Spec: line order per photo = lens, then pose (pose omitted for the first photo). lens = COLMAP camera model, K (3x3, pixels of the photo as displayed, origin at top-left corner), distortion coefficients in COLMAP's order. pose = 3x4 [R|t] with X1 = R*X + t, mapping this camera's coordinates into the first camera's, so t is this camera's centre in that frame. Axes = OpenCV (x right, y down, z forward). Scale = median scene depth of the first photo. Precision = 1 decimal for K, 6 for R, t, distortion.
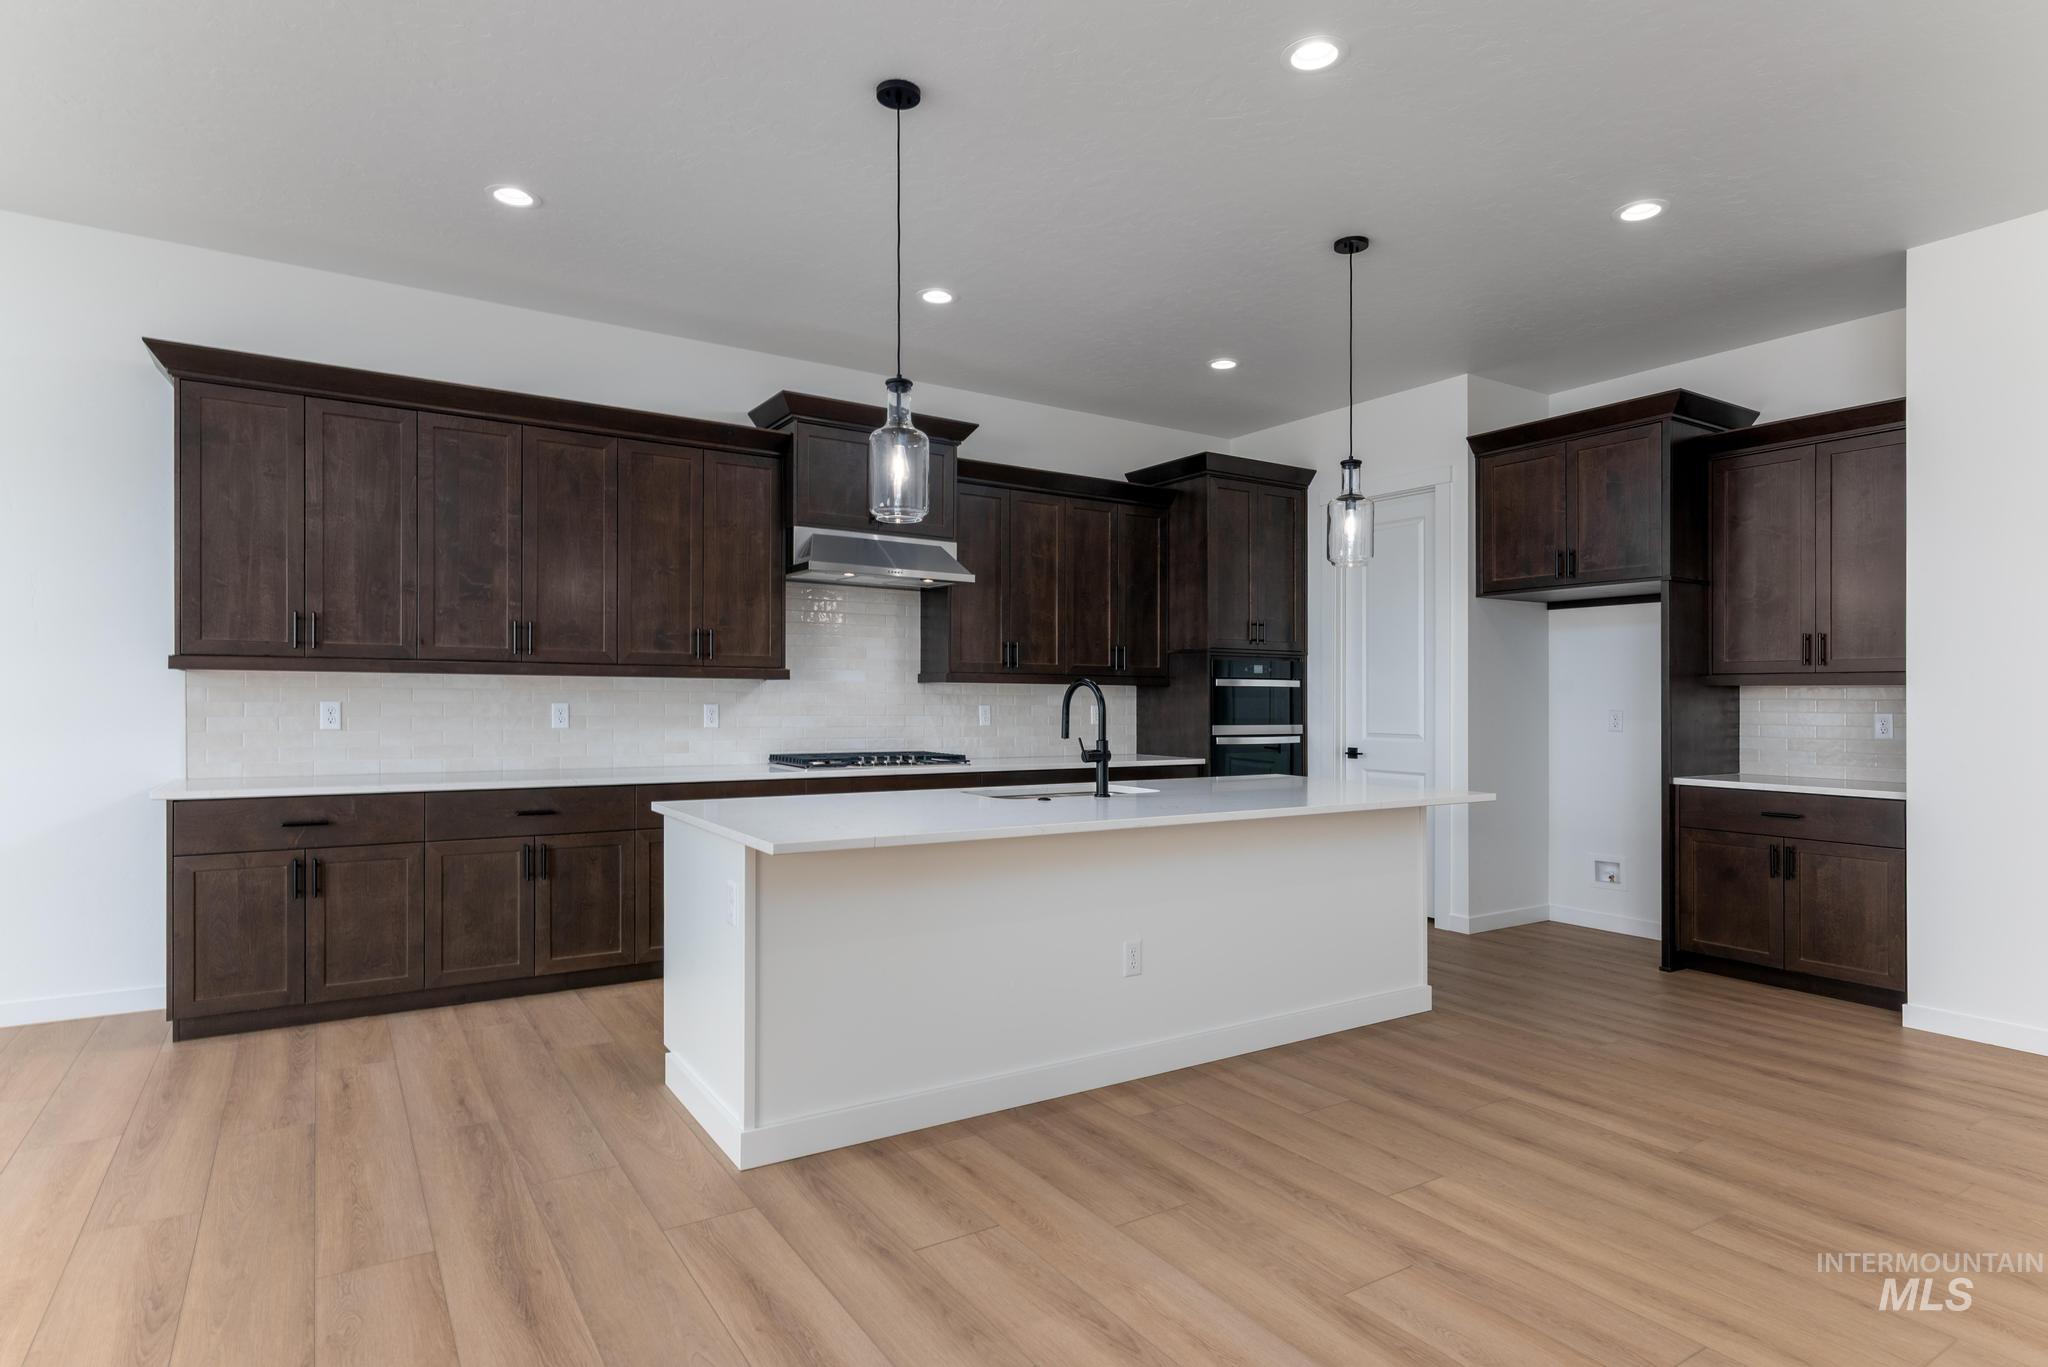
lens RADIAL K [[1083.9, 0, 1024.0], [0, 1083.9, 683.5], [0, 0, 1]] dist [0.002303, 0.000281]
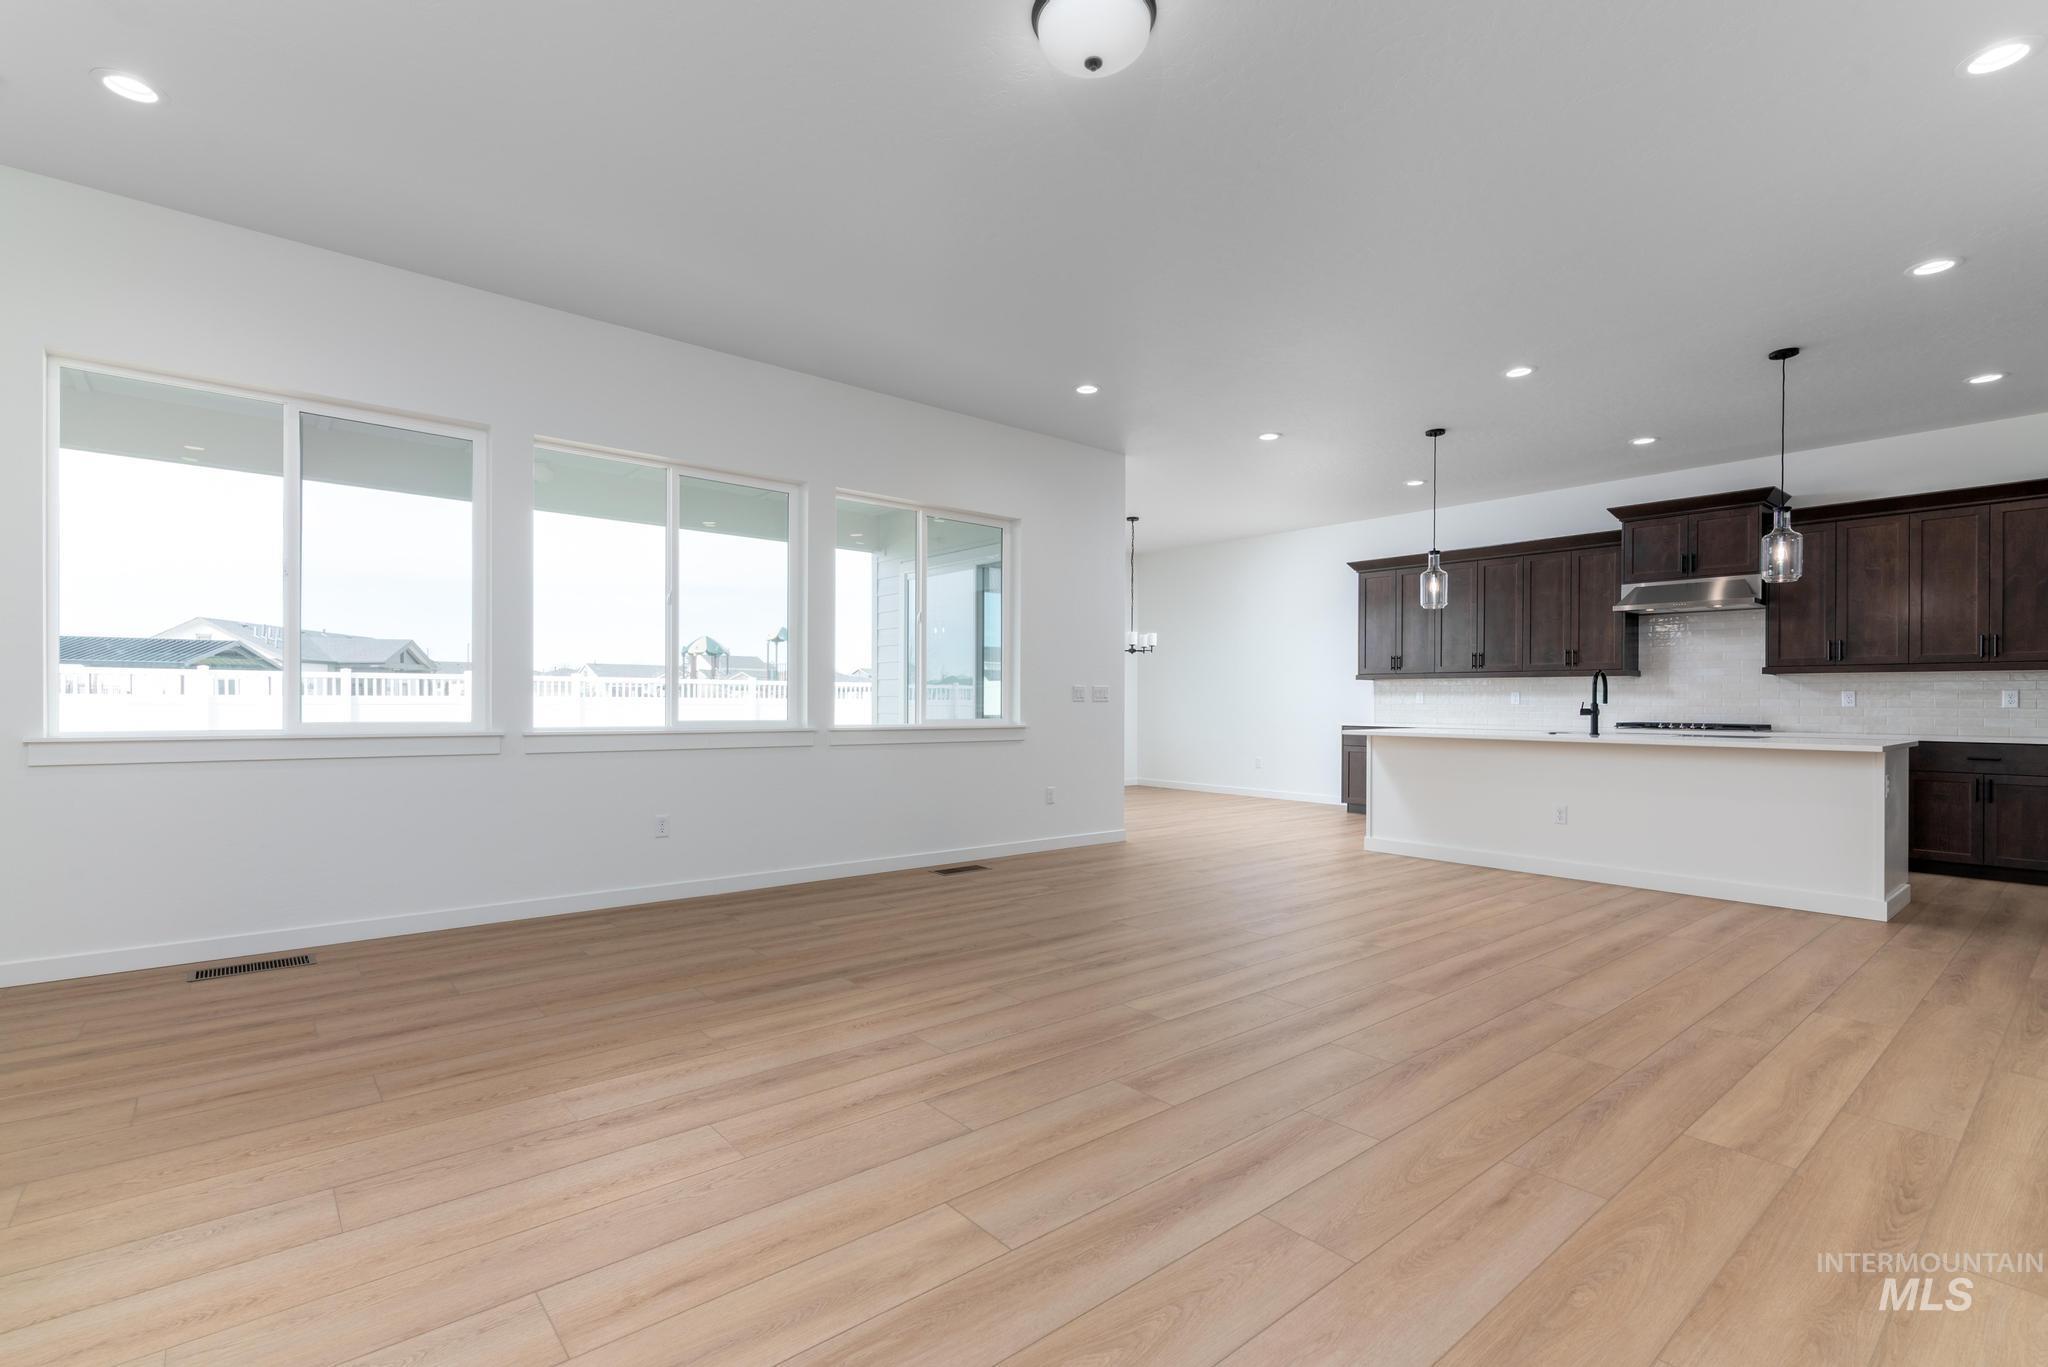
lens RADIAL K [[931.6, 0, 1007.3], [0, 931.6, 708.4], [0, 0, 1]] dist [0.000590, 0.000128]
pose [[0.119427, 0.003785, -0.992836, 1.365491], [0.013909, 0.999888, 0.005485, 0.031278], [0.992746, -0.014464, 0.119361, -0.149359]]
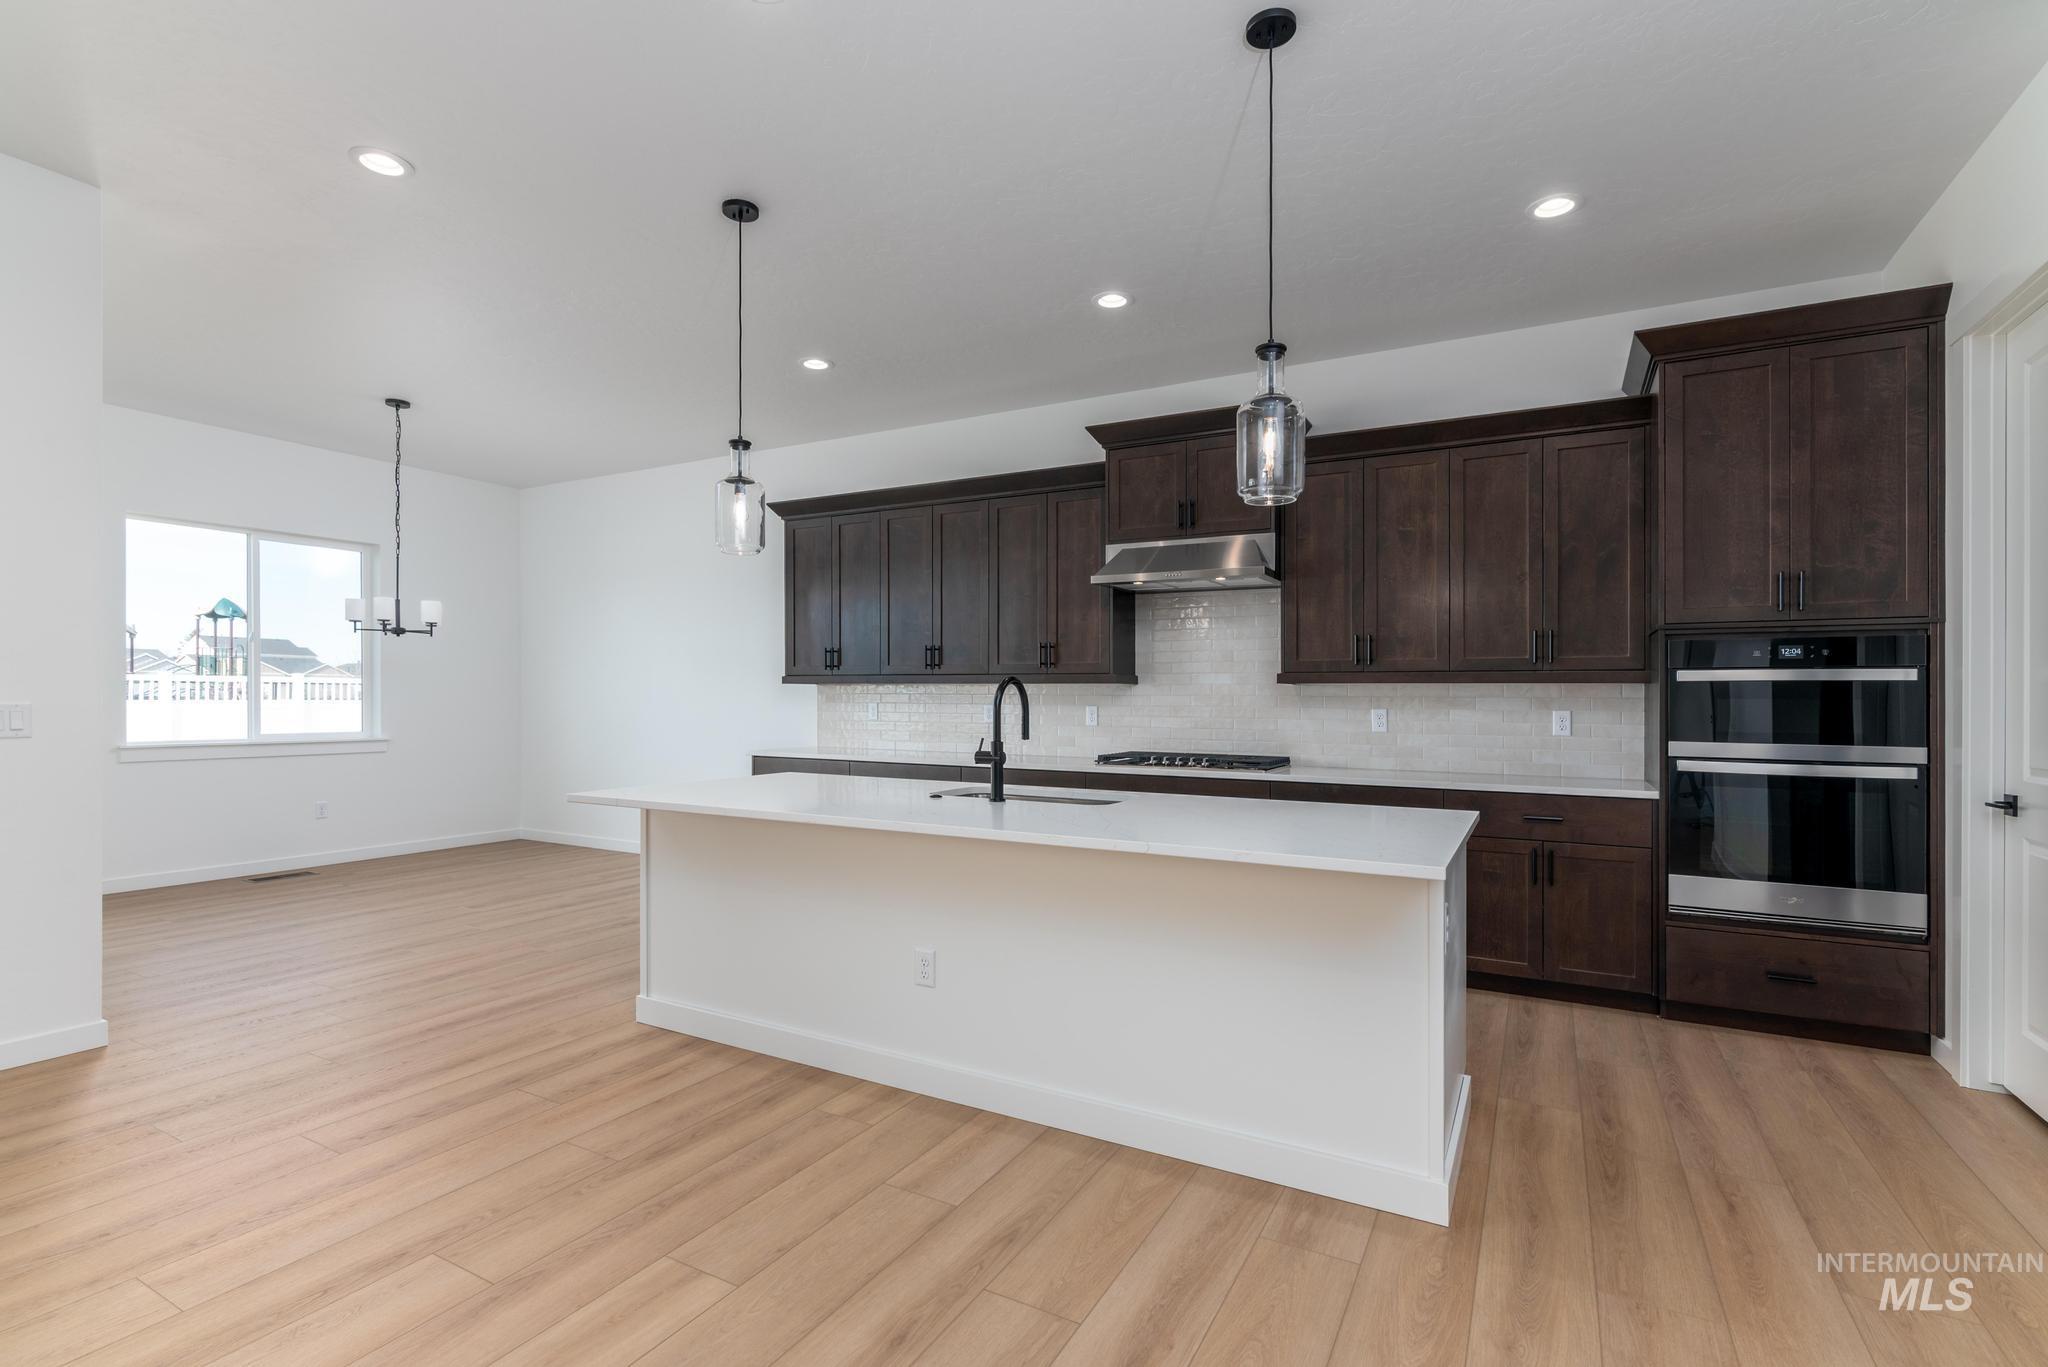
lens RADIAL K [[951.8, 0, 1026.1], [0, 951.8, 694.0], [0, 0, 1]] dist [-0.002137, -0.000218]
pose [[0.473590, -0.009522, -0.880694, 0.743181], [0.008227, 0.999946, -0.006388, 0.015591], [0.880707, -0.004221, 0.473643, 0.573933]]
